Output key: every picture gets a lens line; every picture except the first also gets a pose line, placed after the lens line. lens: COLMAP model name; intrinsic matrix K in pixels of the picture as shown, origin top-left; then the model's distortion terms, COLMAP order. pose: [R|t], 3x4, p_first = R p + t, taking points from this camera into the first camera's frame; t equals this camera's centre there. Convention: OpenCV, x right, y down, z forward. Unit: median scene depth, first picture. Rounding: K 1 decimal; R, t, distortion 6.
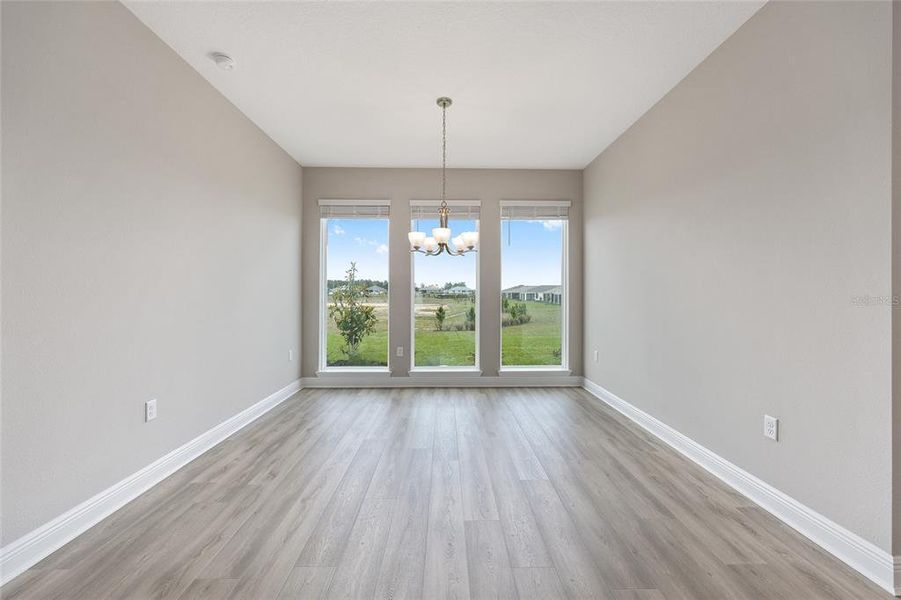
lens RADIAL K [[361.1, 0, 452.9], [0, 361.1, 297.2], [0, 0, 1]] dist [-0.000891, 0.000322]
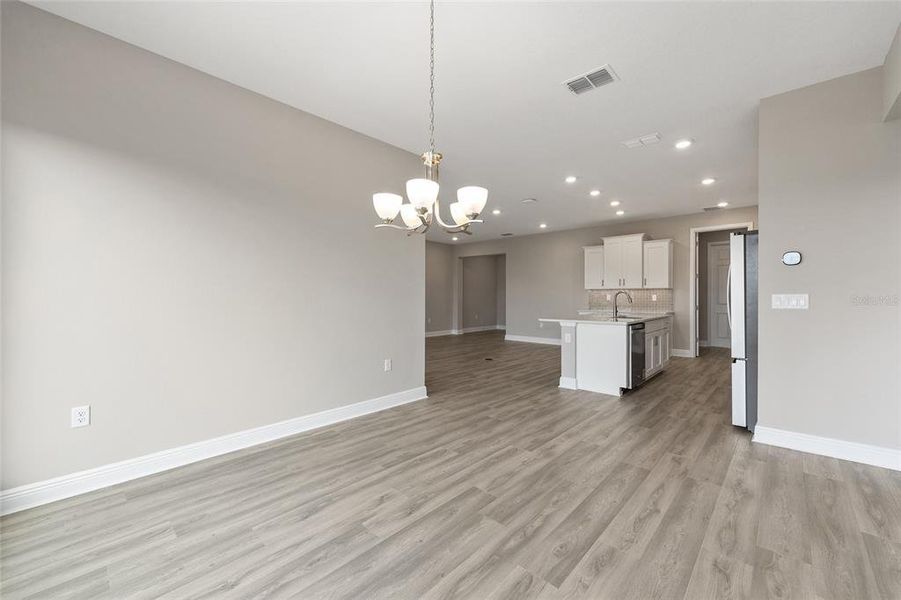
lens RADIAL K [[361.1, 0, 452.9], [0, 361.1, 297.2], [0, 0, 1]] dist [-0.000891, 0.000322]
pose [[-0.718904, -0.003610, 0.695100, -0.645865], [0.001522, 0.999976, 0.006767, -0.014704], [-0.695107, 0.005923, -0.718882, 1.939794]]
